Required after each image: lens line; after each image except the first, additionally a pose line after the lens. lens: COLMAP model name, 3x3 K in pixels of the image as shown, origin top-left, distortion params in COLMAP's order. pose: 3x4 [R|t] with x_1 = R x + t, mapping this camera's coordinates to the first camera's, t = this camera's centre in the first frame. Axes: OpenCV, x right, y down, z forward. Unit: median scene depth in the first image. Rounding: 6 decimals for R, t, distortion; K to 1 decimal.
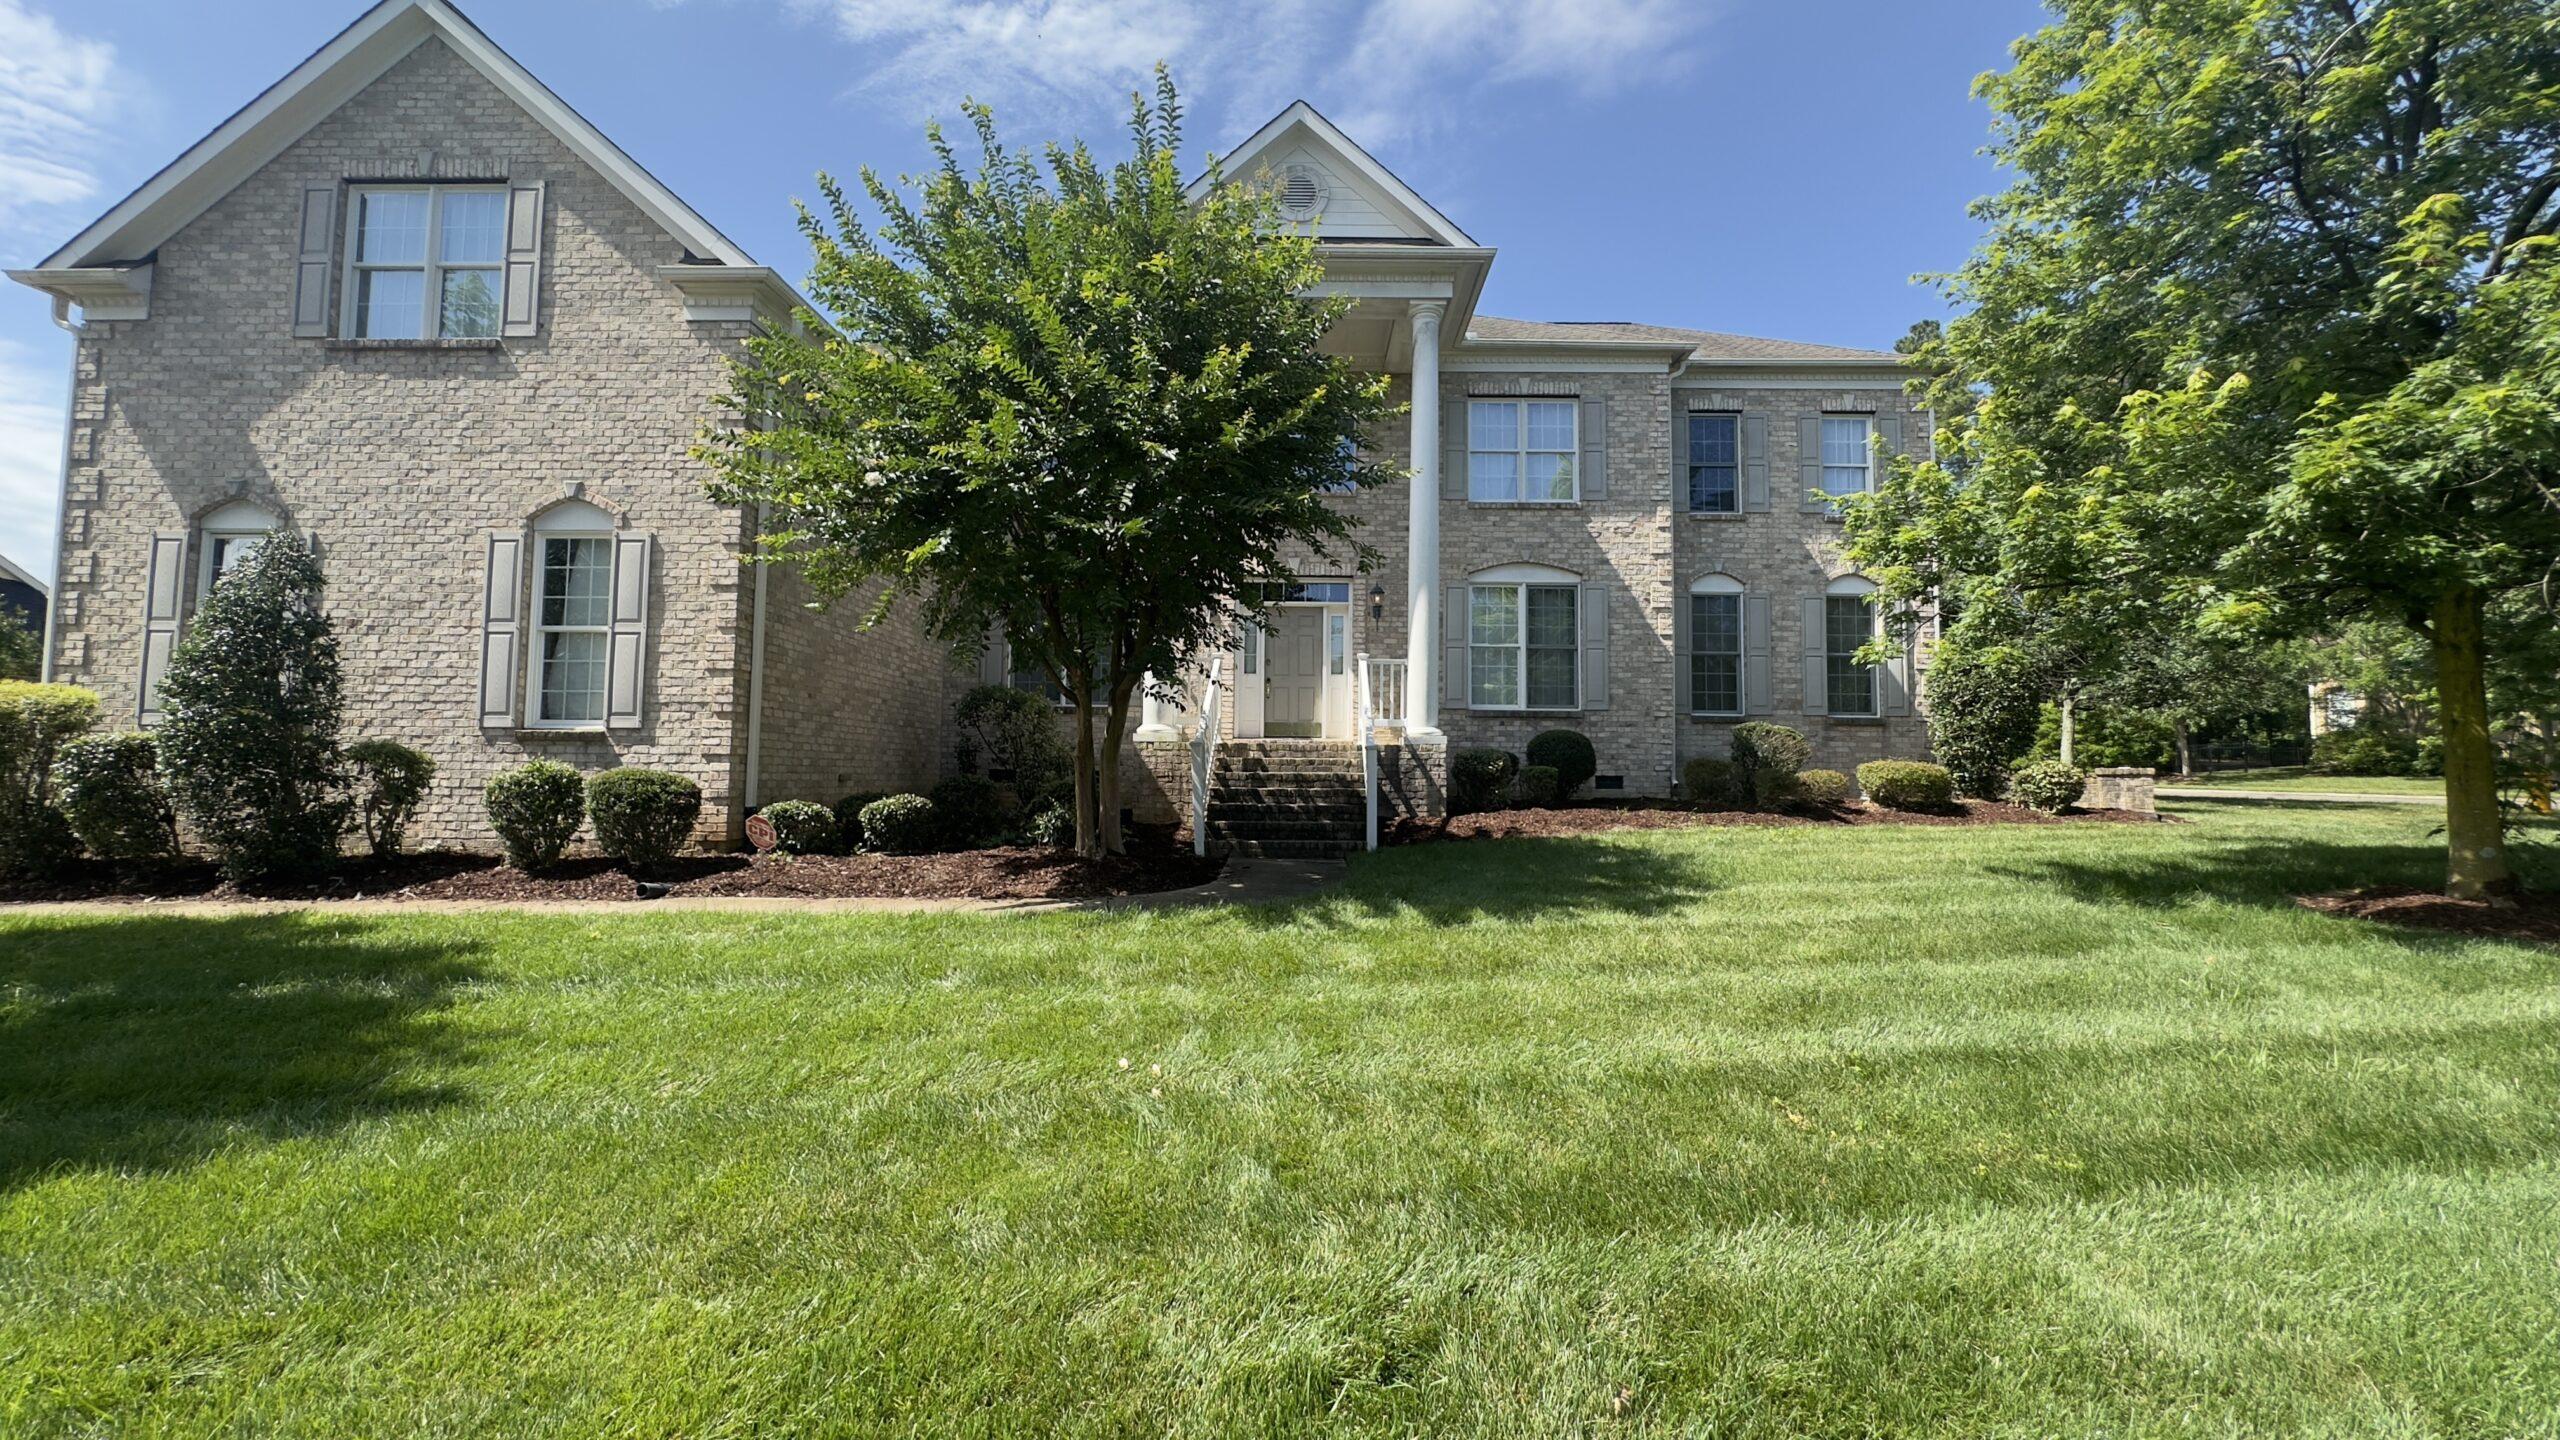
lens RADIAL K [[1045.3, 0, 1263.9], [0, 1045.3, 728.3], [0, 0, 1]] dist [-0.003762, 0.000803]
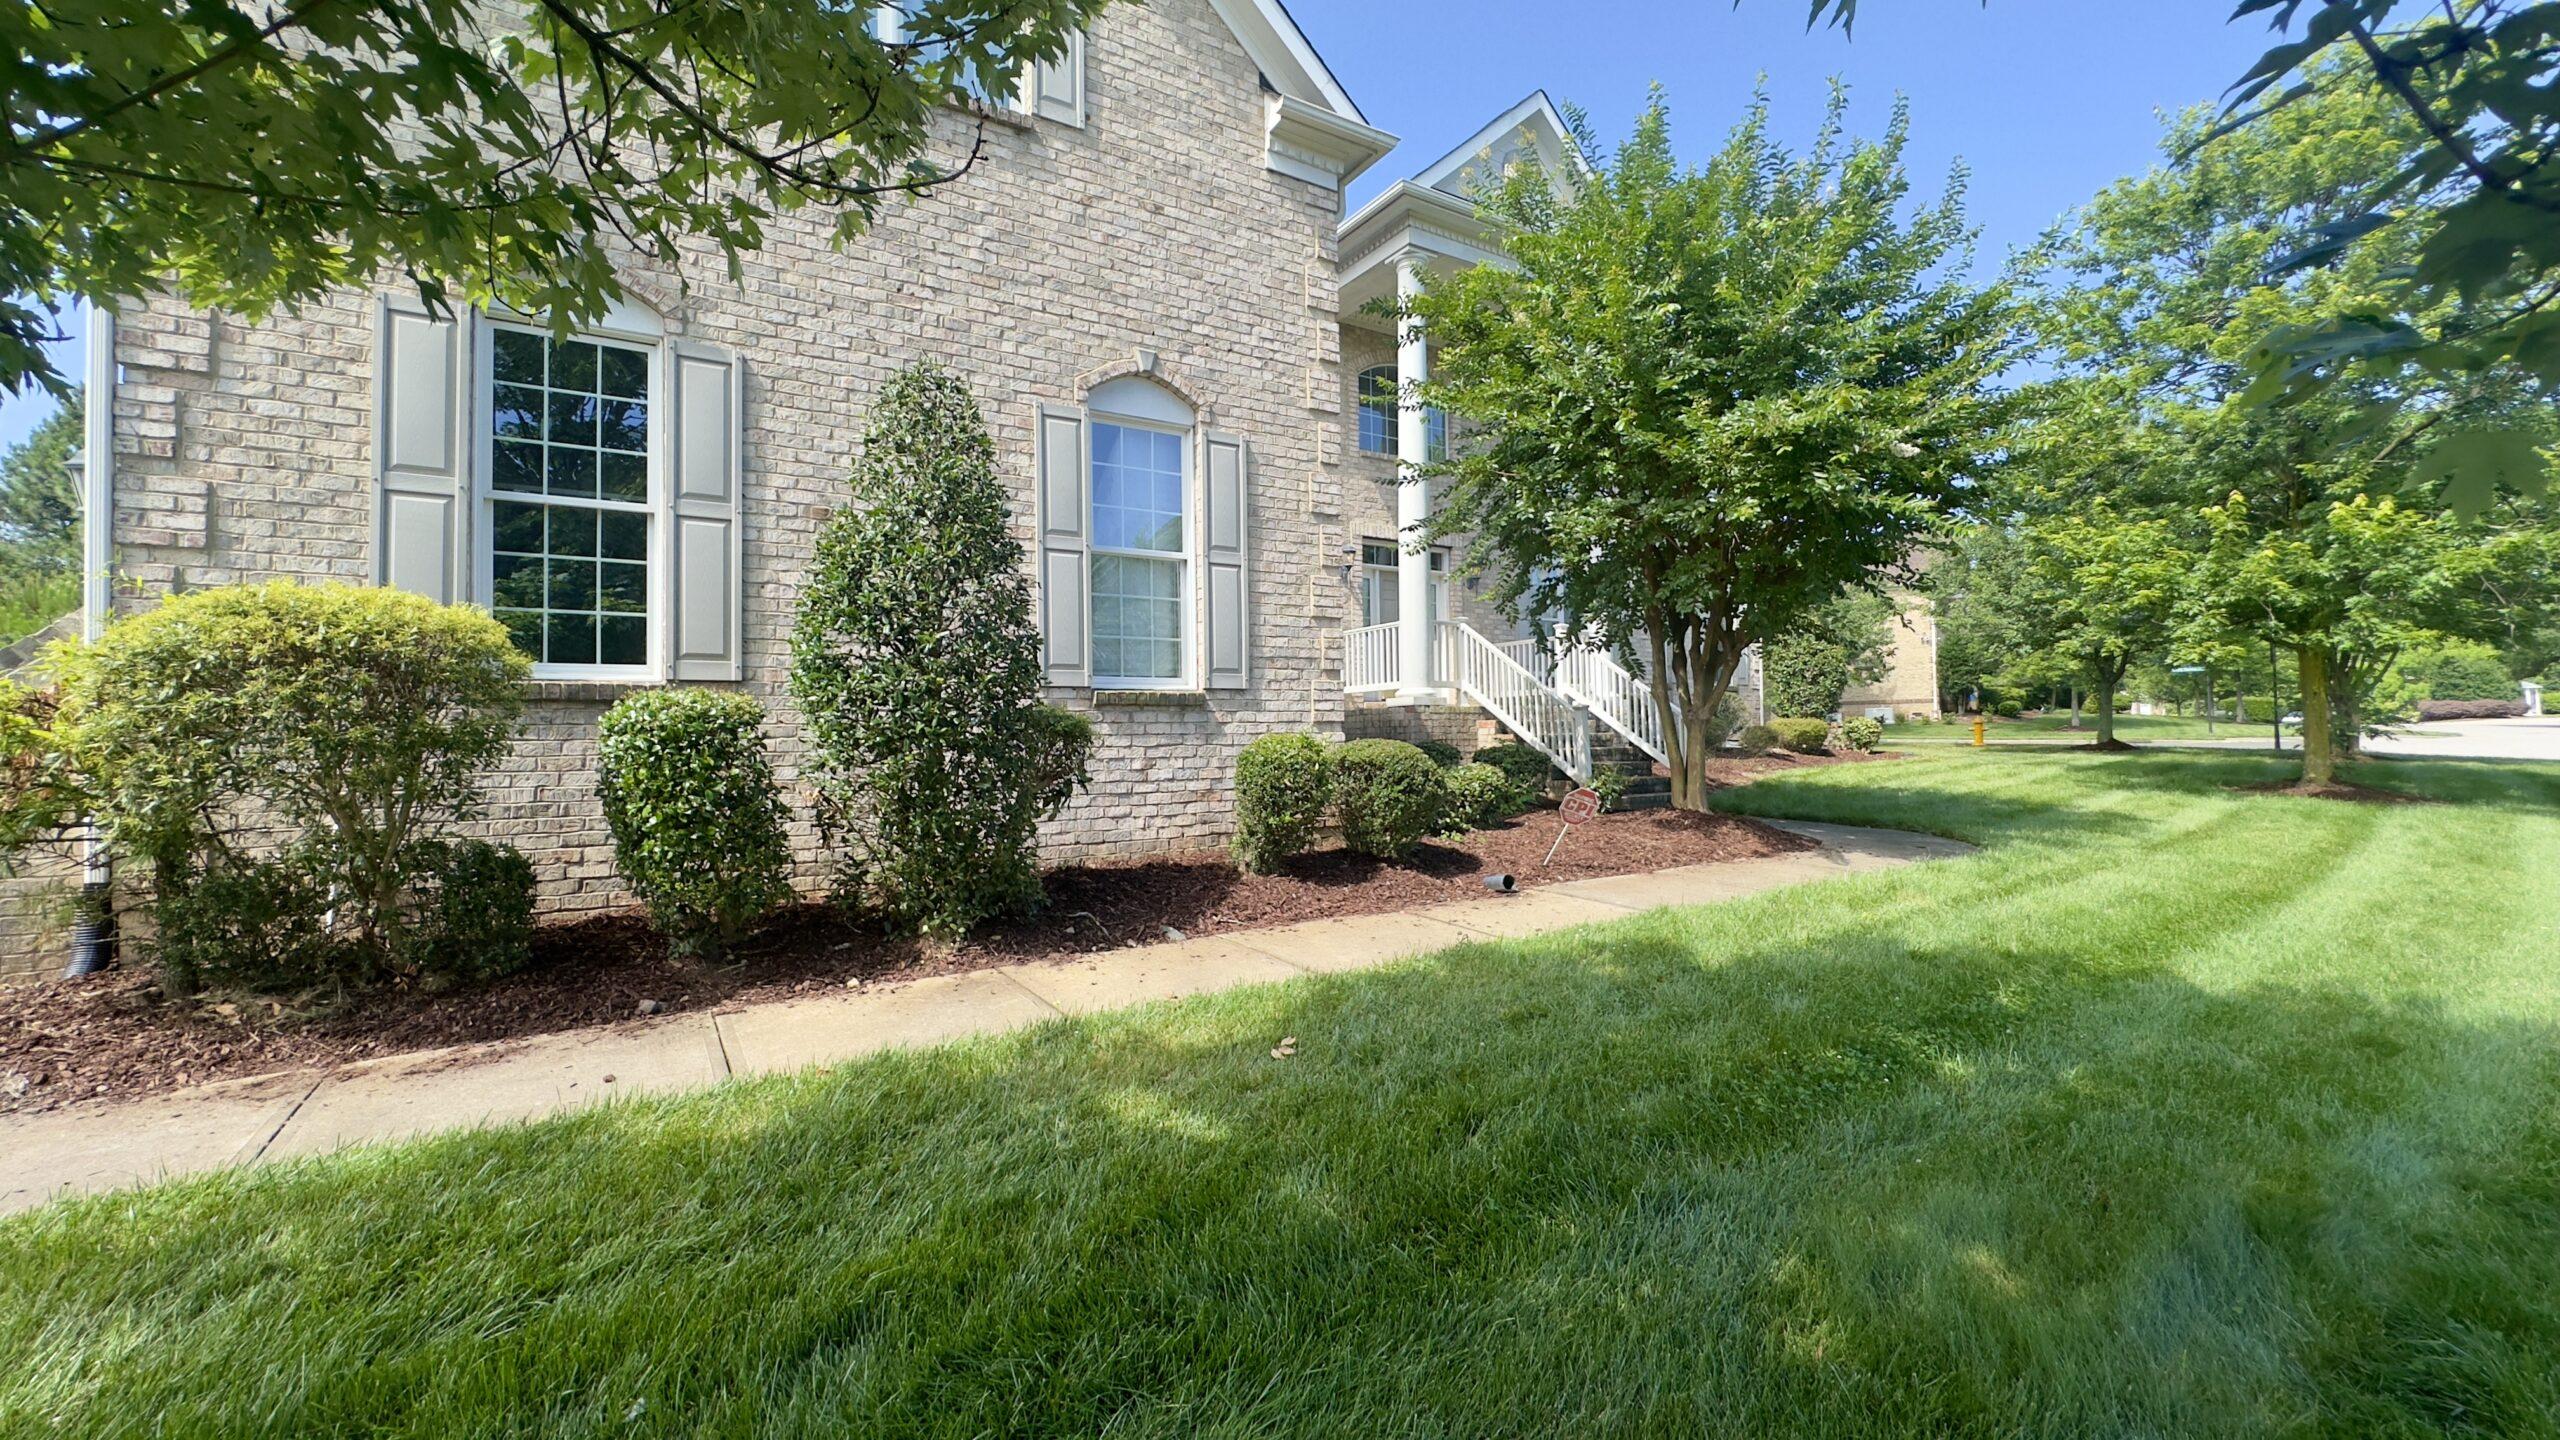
lens RADIAL K [[1045.3, 0, 1284.9], [0, 1045.3, 724.3], [0, 0, 1]] dist [-0.003762, 0.000803]
pose [[0.831423, -0.011629, 0.555518, -0.971539], [-0.009232, 0.999354, 0.034737, -0.001099], [-0.555563, -0.034010, 0.830778, 0.323953]]
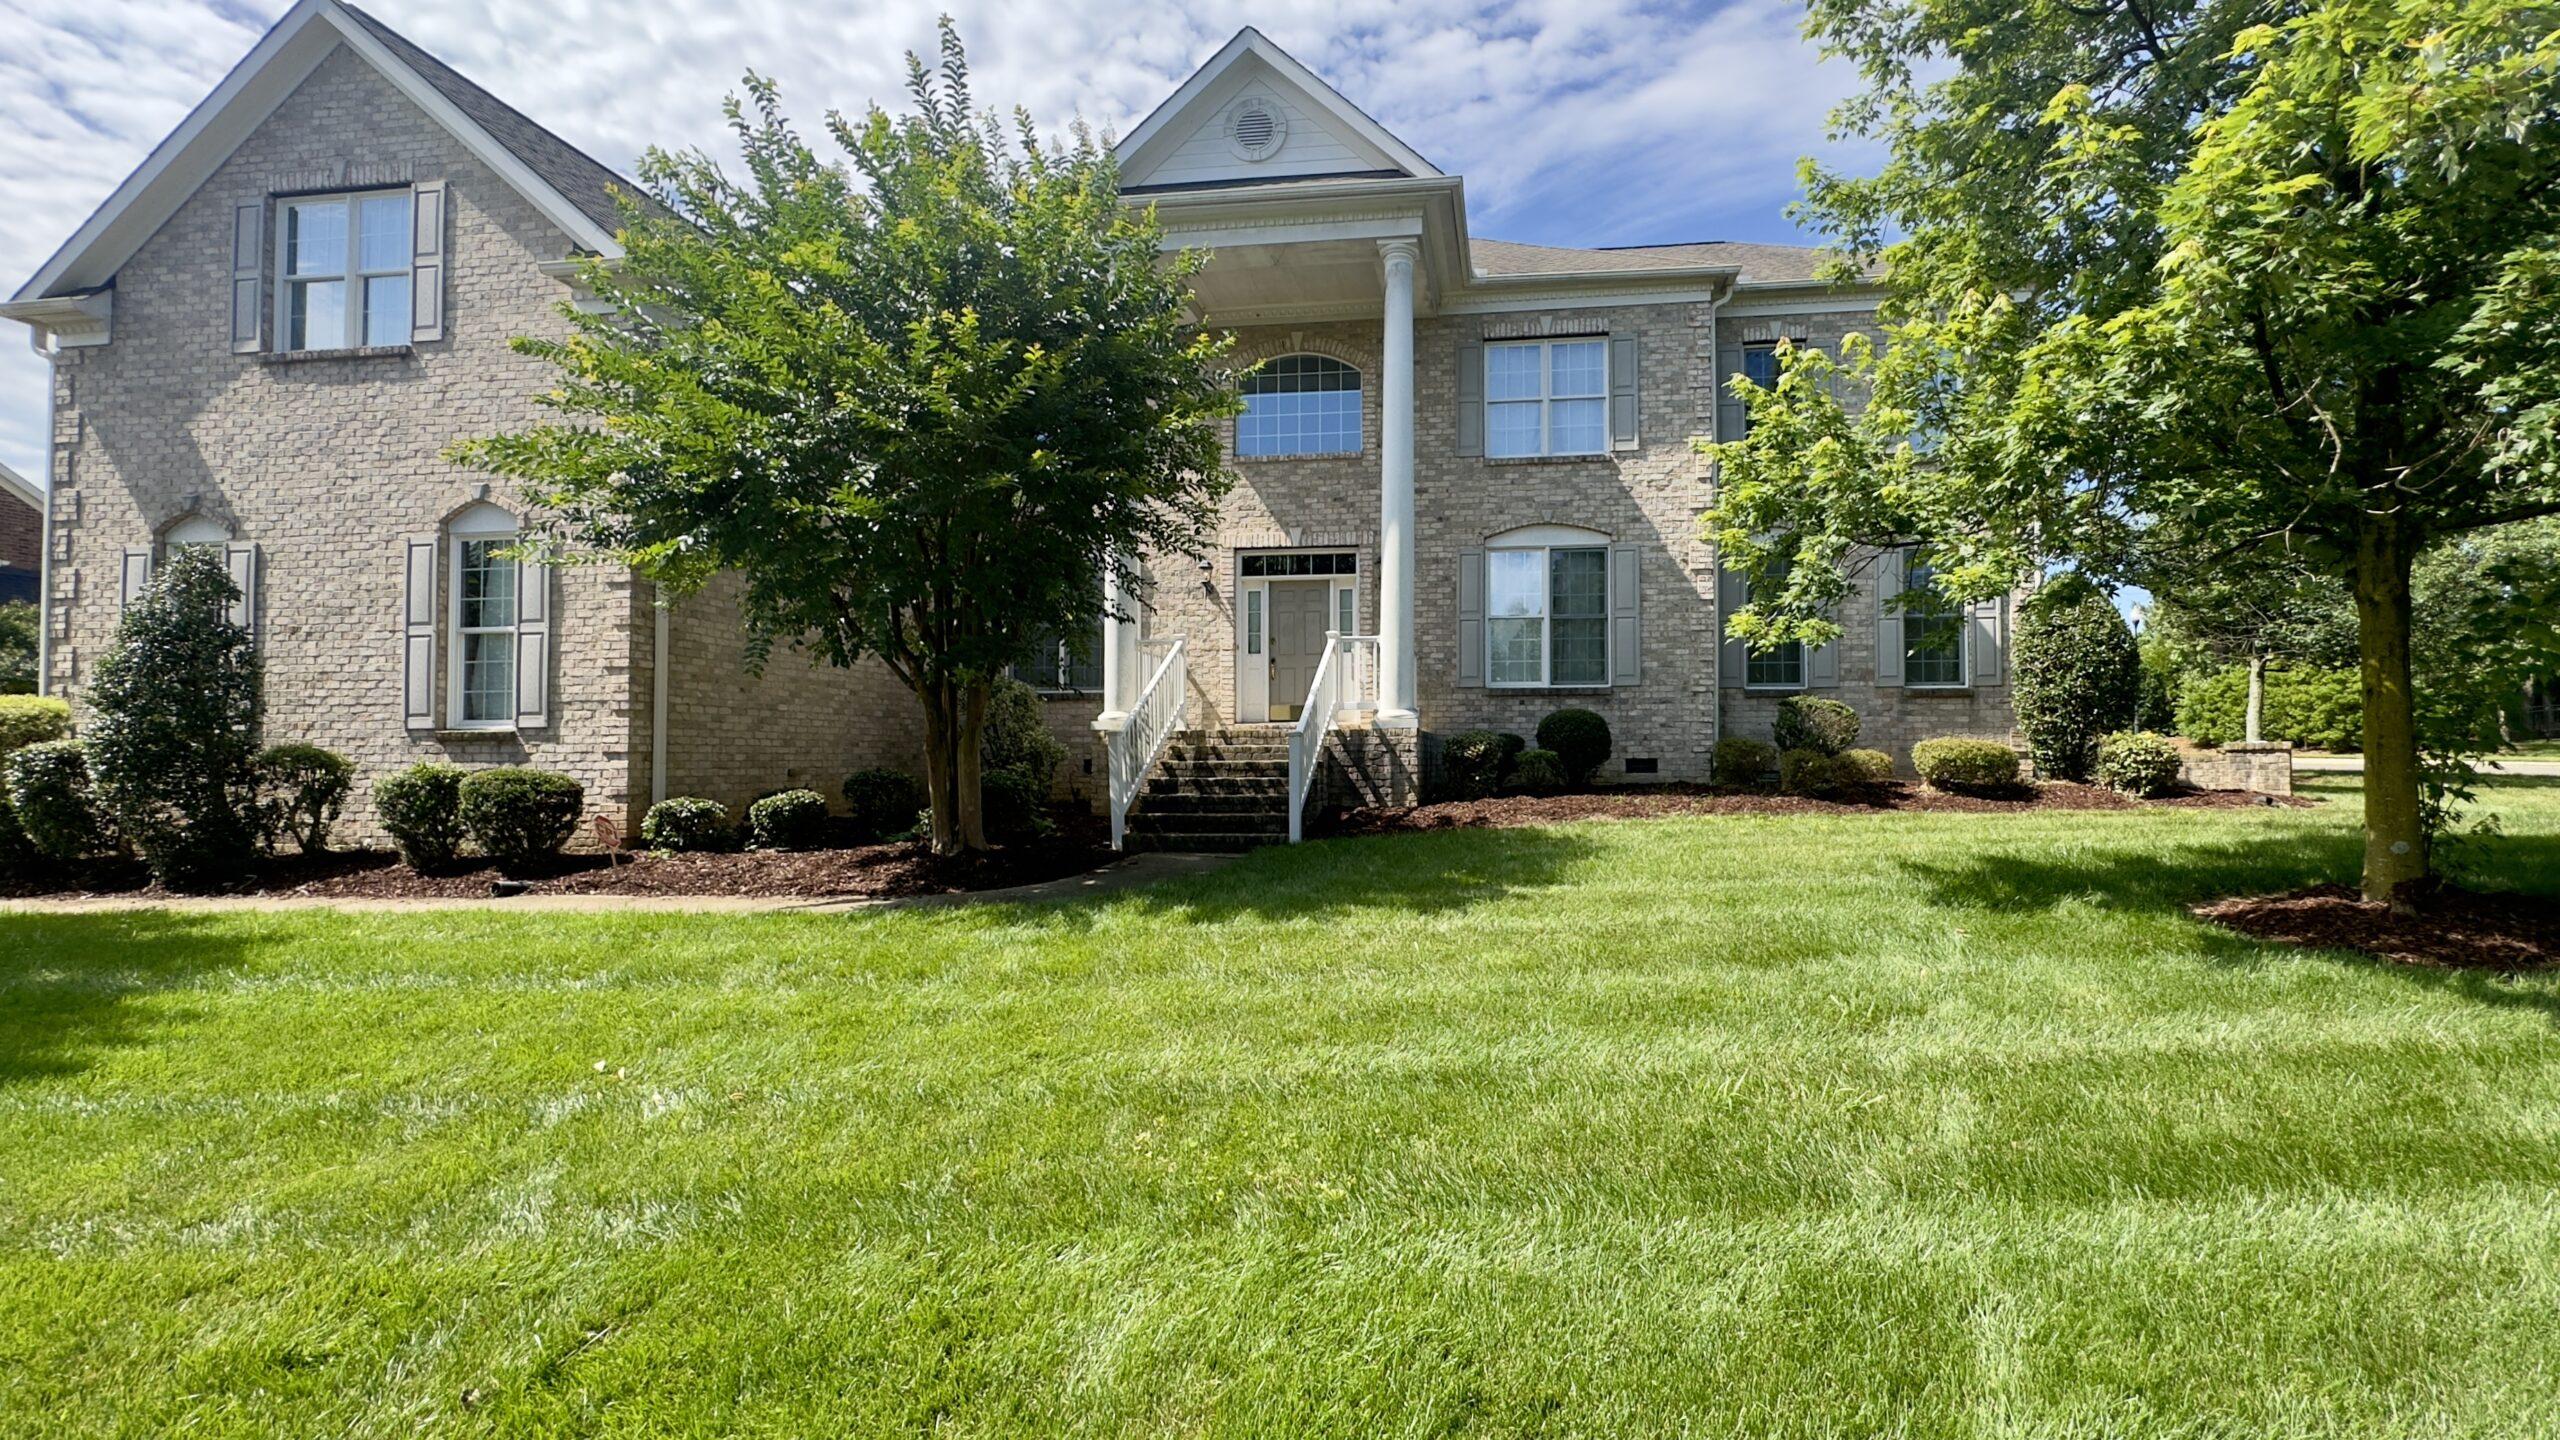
lens RADIAL K [[1136.8, 0, 1361.8], [0, 1136.8, 748.5], [0, 0, 1]] dist [-0.002749, -0.000439]
pose [[0.993310, -0.013564, -0.114683, 0.301906], [0.018028, 0.999116, 0.037982, -0.006812], [0.114066, -0.039795, 0.992676, -0.001571]]
